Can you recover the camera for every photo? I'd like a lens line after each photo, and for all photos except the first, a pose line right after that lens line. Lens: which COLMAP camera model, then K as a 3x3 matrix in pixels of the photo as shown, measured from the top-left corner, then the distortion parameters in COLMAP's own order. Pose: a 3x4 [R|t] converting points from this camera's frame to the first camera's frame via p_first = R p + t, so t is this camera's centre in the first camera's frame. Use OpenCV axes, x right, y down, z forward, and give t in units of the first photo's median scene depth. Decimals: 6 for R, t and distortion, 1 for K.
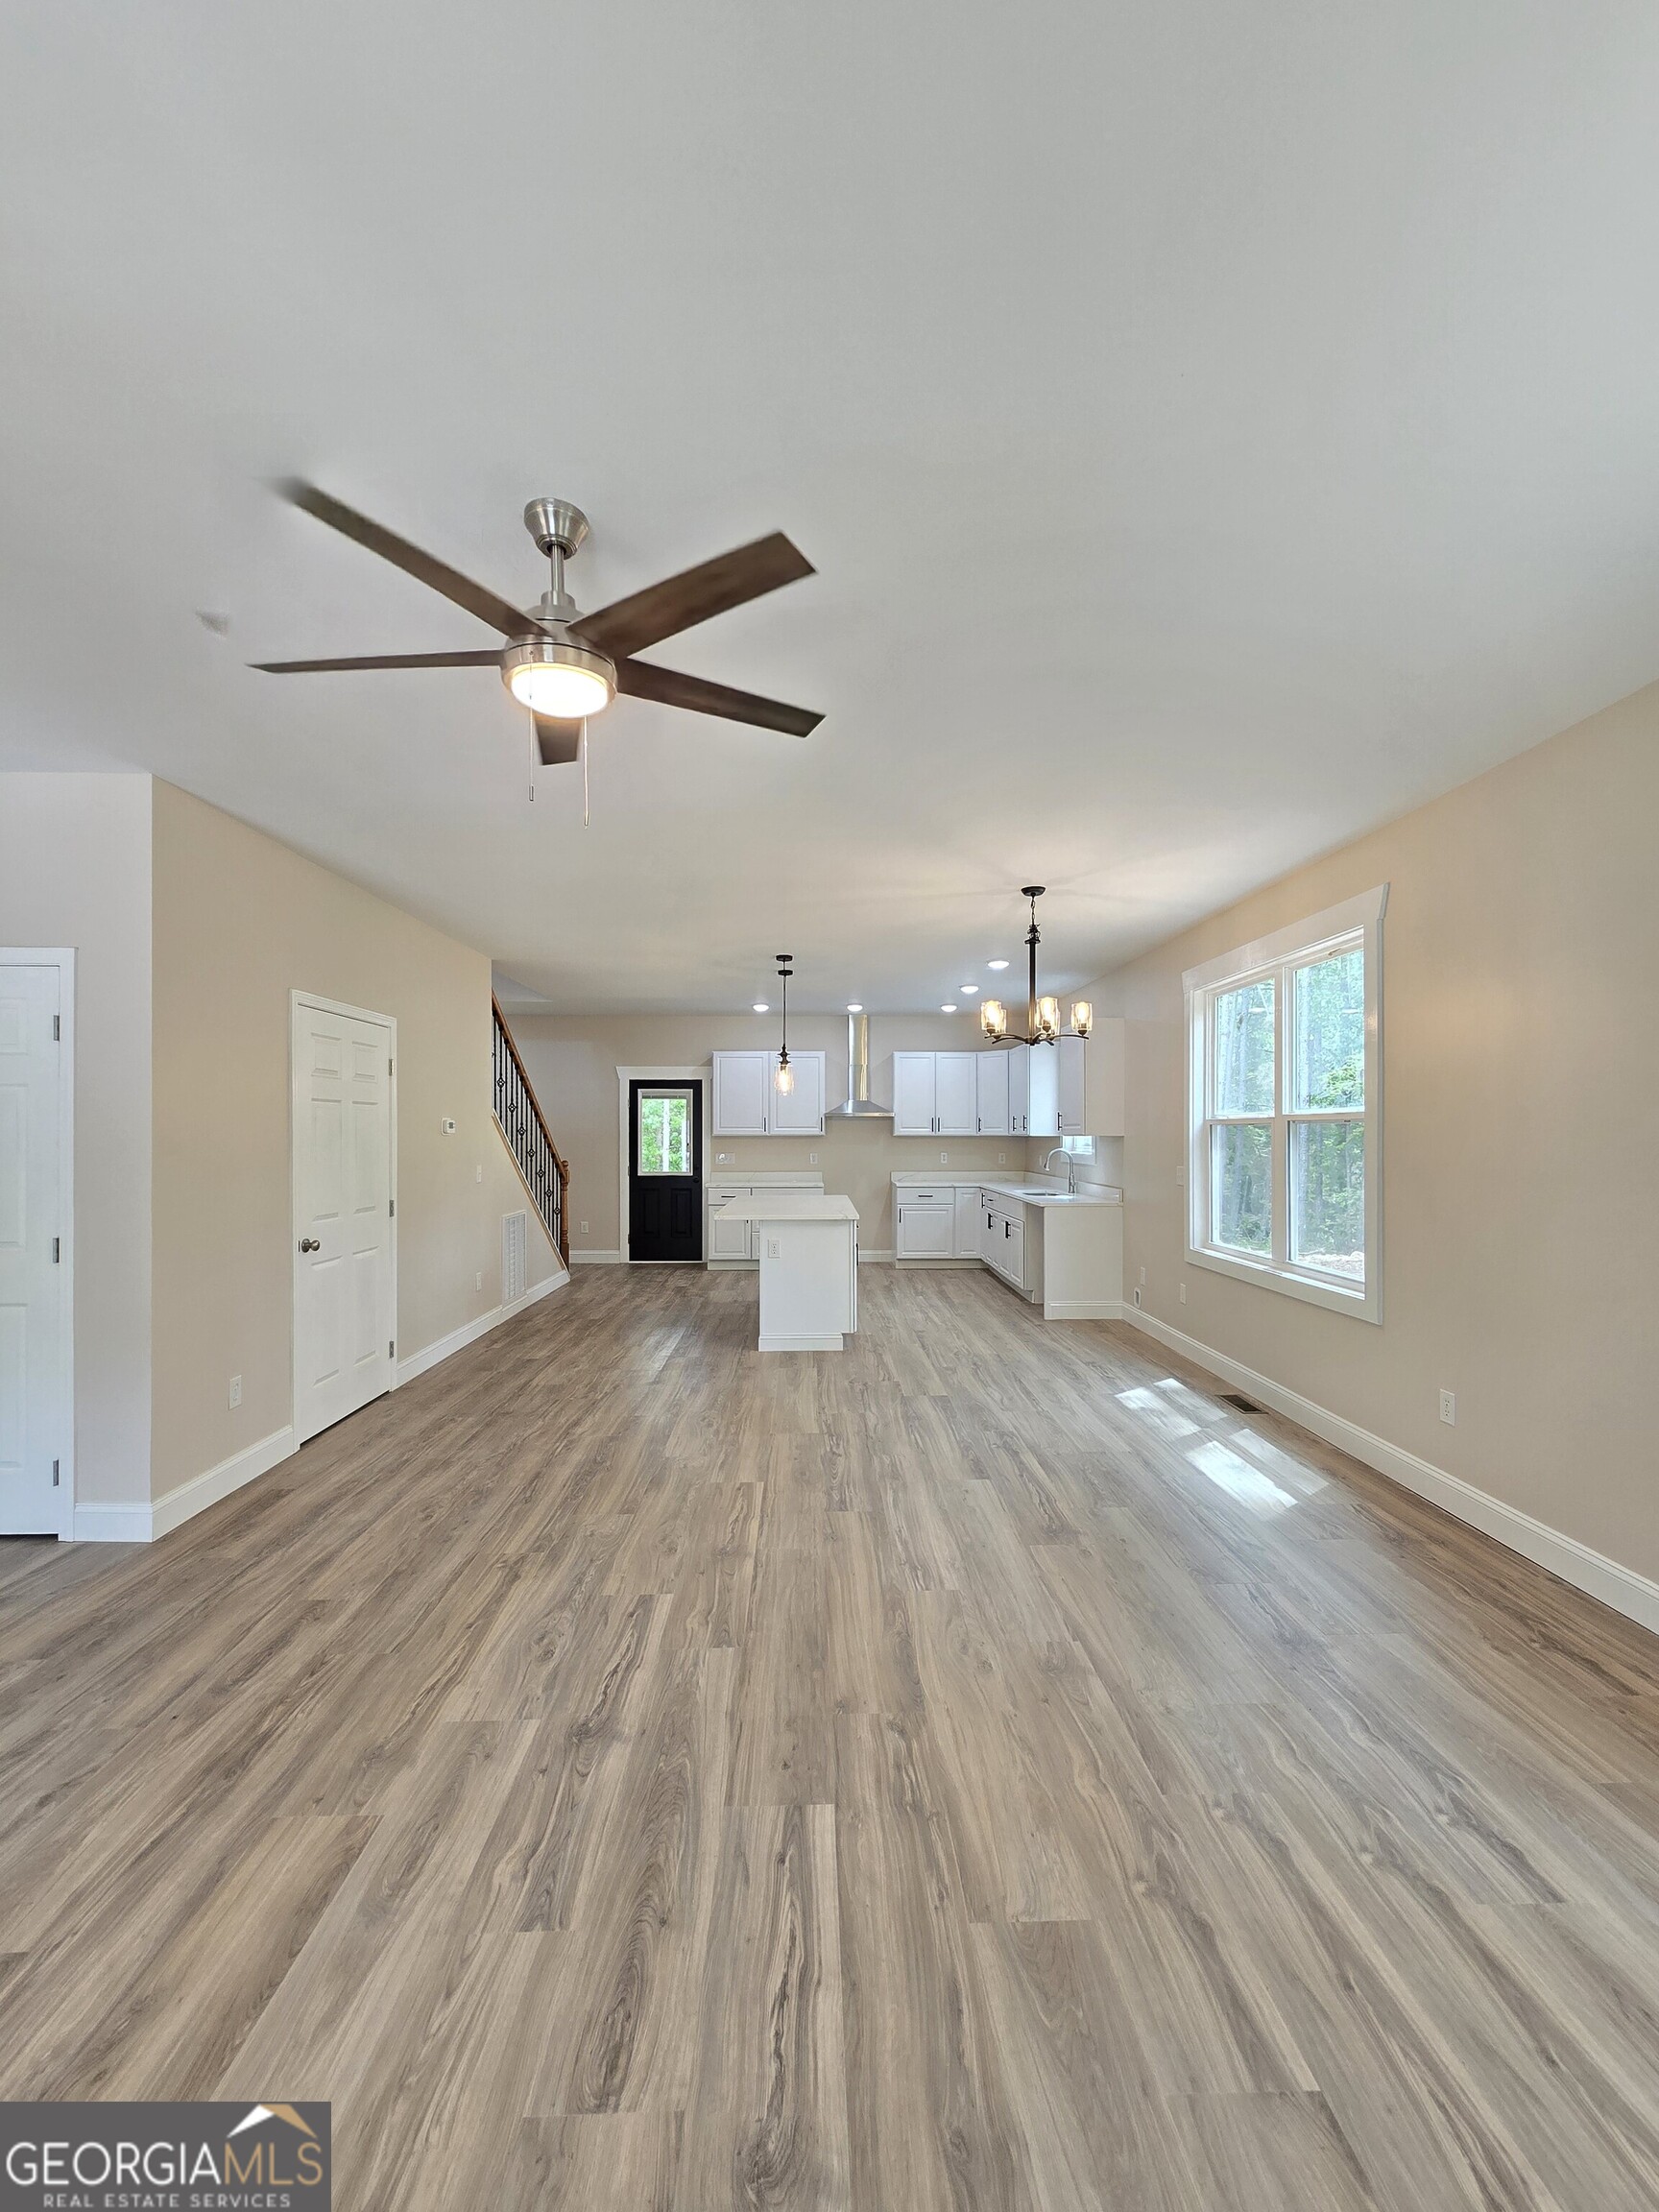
lens RADIAL K [[909.8, 0, 833.6], [0, 909.8, 1125.4], [0, 0, 1]] dist [0.002872, 0.002214]
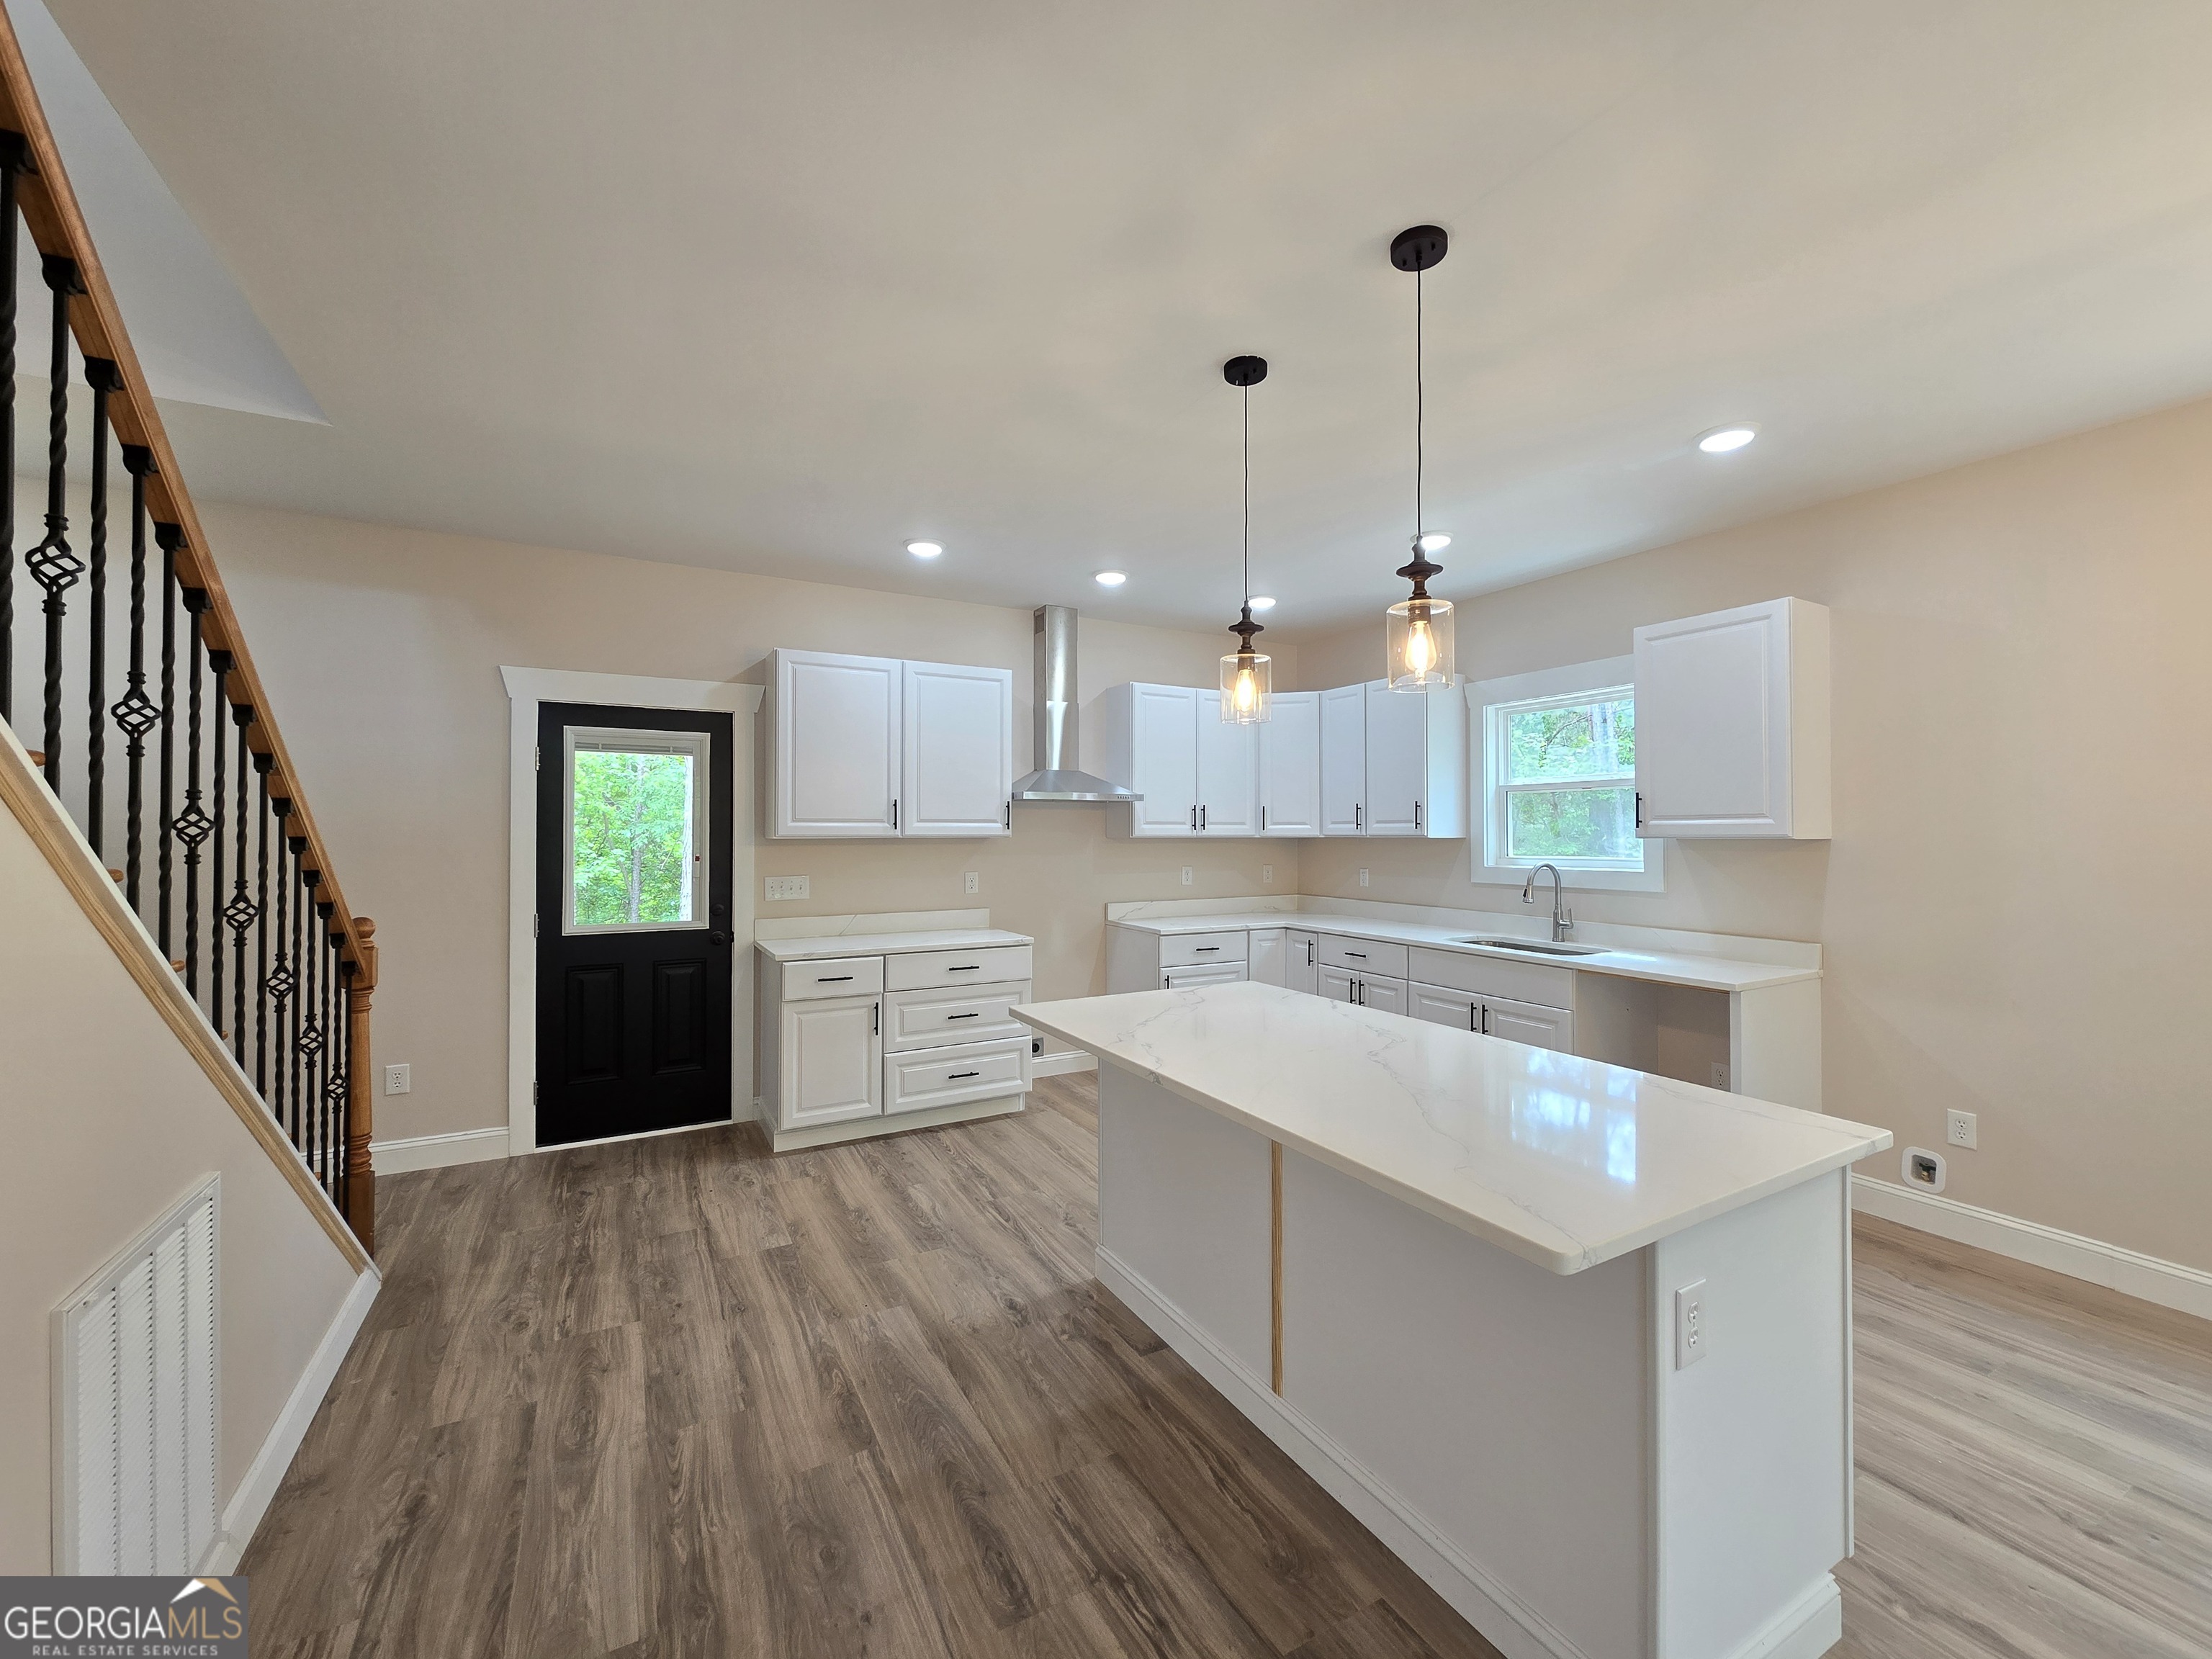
lens RADIAL K [[909.8, 0, 1146.5], [0, 909.8, 827.2], [0, 0, 1]] dist [0.002872, 0.002214]
pose [[0.875052, 0.002767, 0.484021, -0.186867], [-0.004040, 0.999991, 0.001587, 0.004480], [-0.484012, -0.003344, 0.875055, 0.522427]]
